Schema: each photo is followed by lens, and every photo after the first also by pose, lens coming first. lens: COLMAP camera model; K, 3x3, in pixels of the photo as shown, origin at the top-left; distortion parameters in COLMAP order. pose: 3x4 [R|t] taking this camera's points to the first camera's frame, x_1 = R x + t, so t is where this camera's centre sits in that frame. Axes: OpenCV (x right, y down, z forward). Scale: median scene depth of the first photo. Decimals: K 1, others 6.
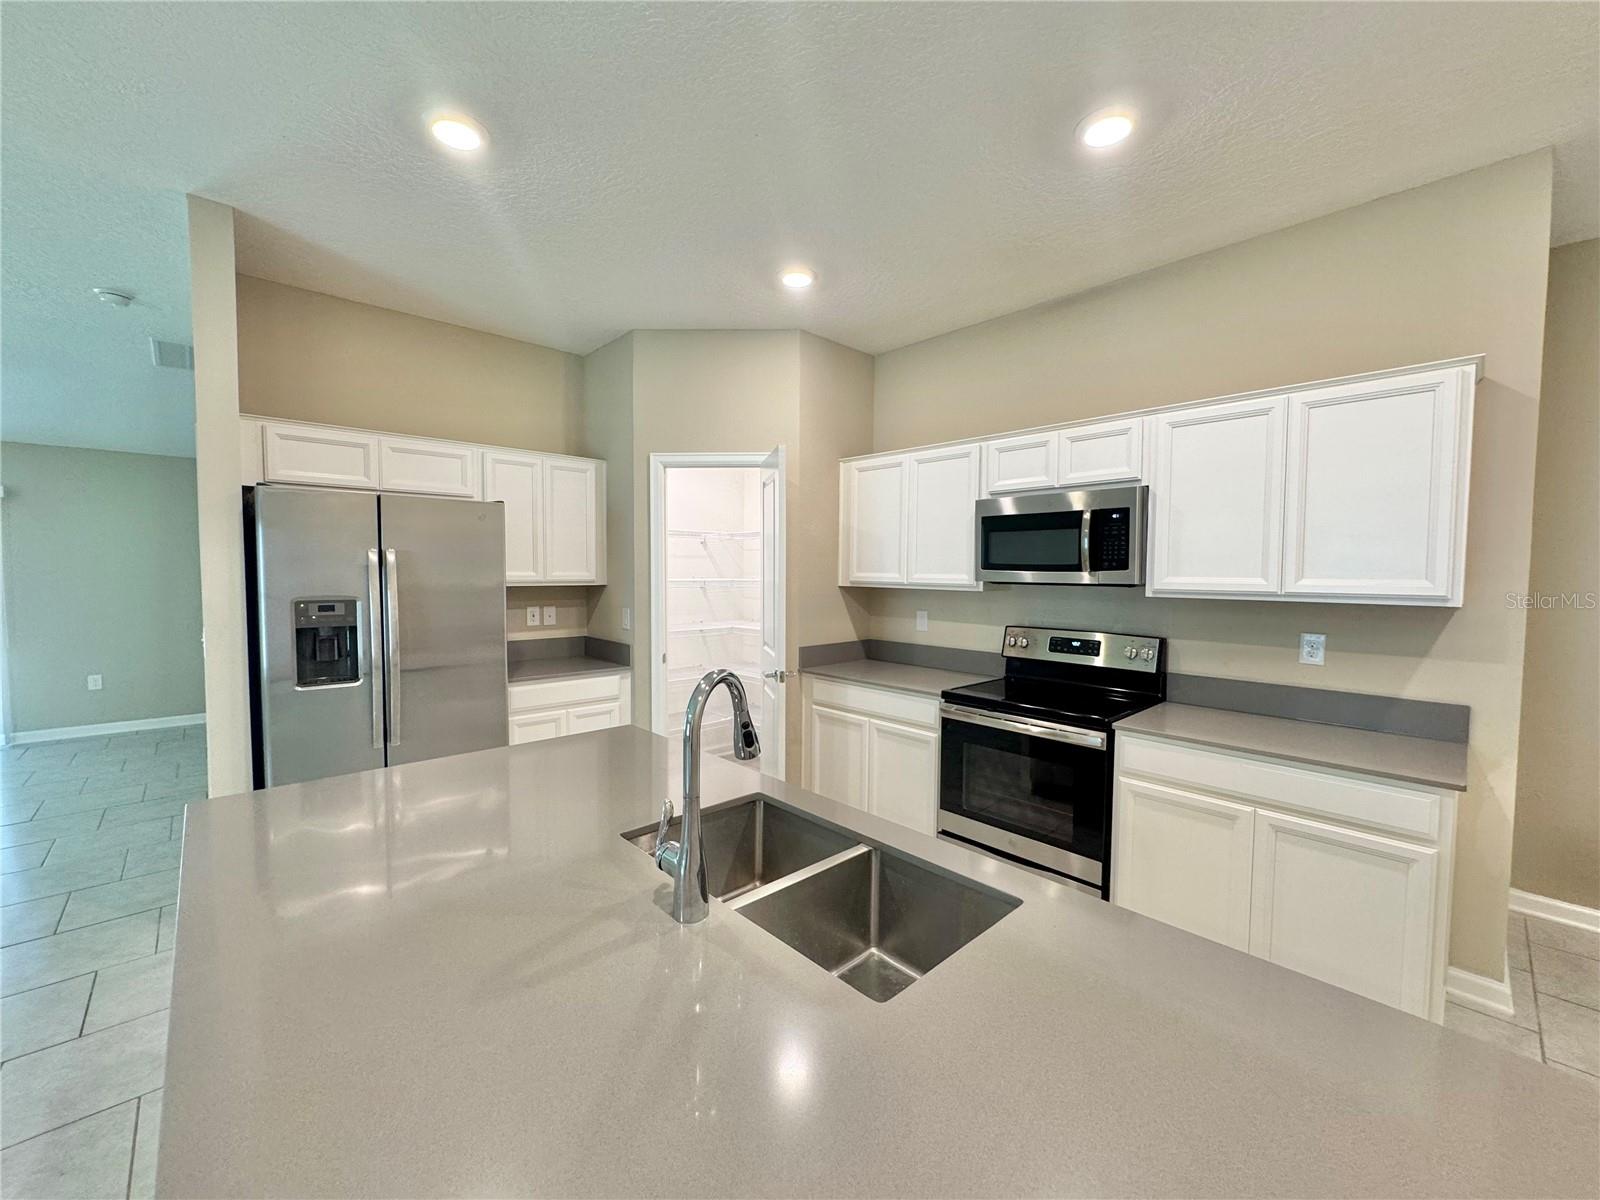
lens RADIAL K [[638.3, 0, 801.6], [0, 638.3, 600.1], [0, 0, 1]] dist [-0.003702, 0.000544]
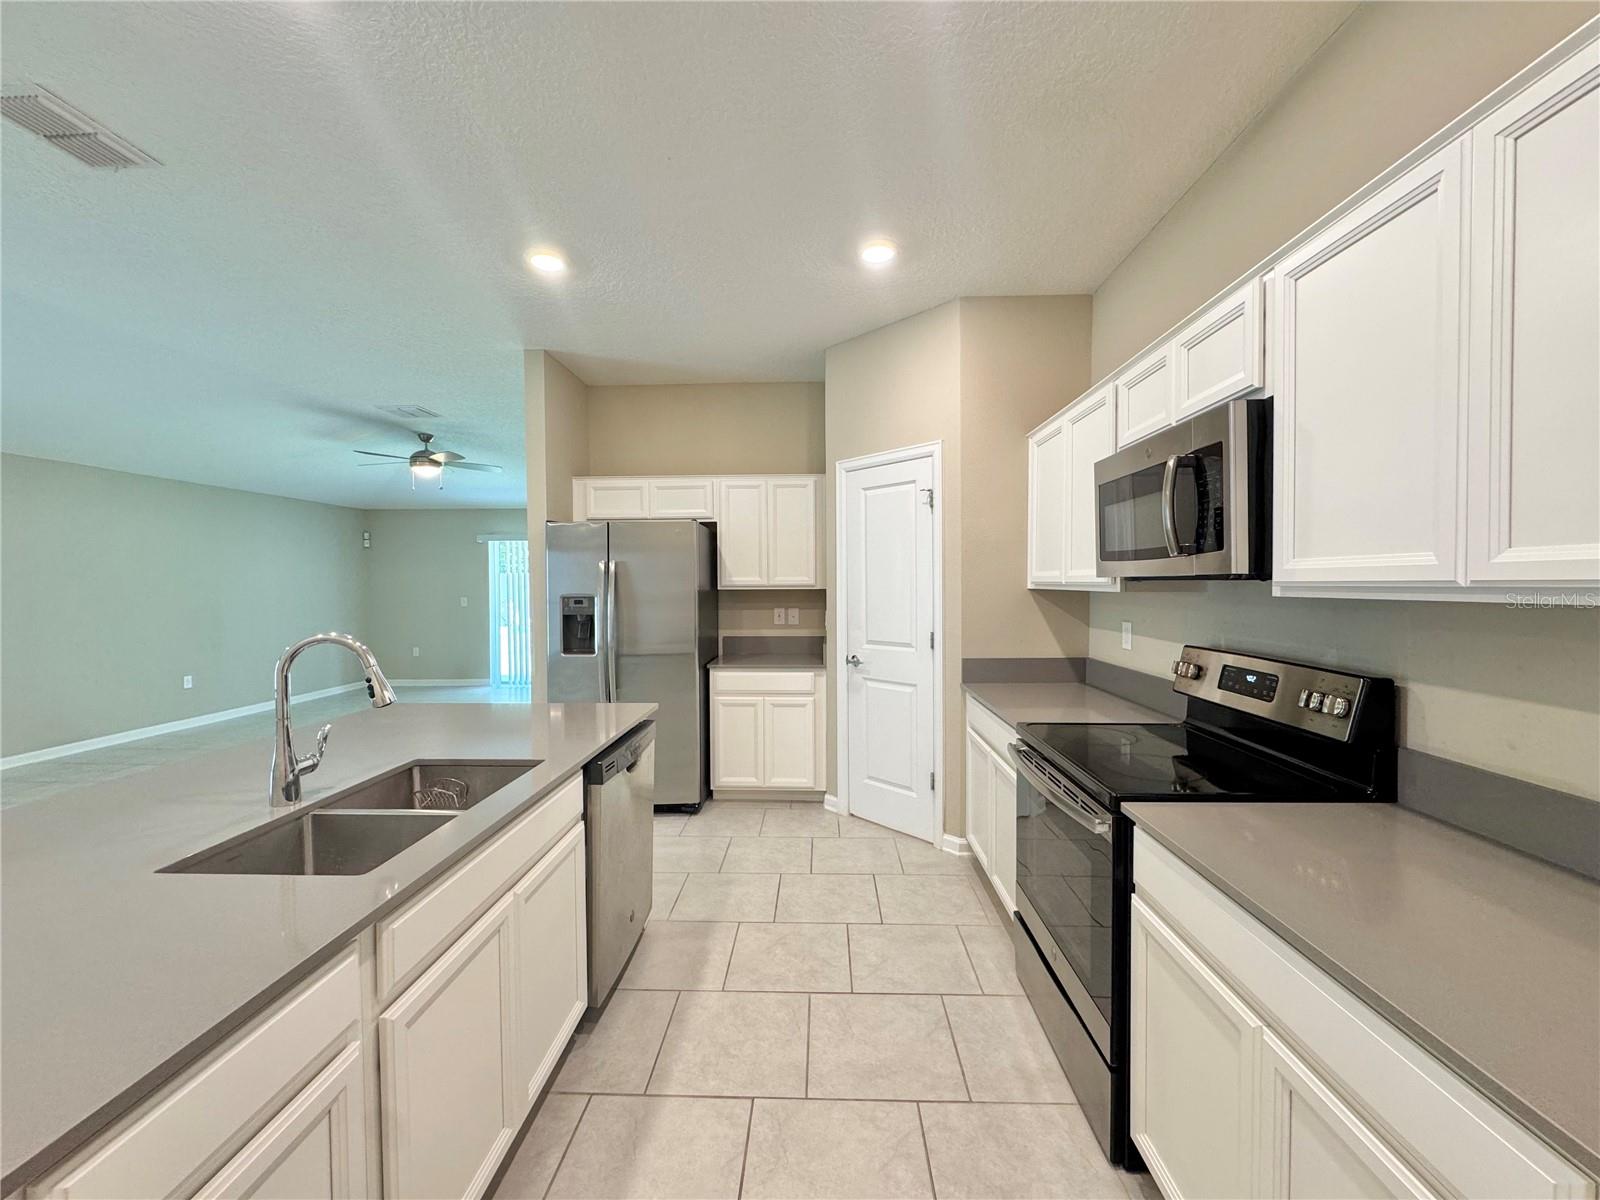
lens RADIAL K [[636.0, 0, 803.1], [0, 636.0, 600.8], [0, 0, 1]] dist [-0.003493, 0.000273]
pose [[0.704987, 0.008439, -0.709170, 0.591144], [-0.023470, 0.999659, -0.011436, 0.012830], [0.708832, 0.024706, 0.704945, 0.297652]]
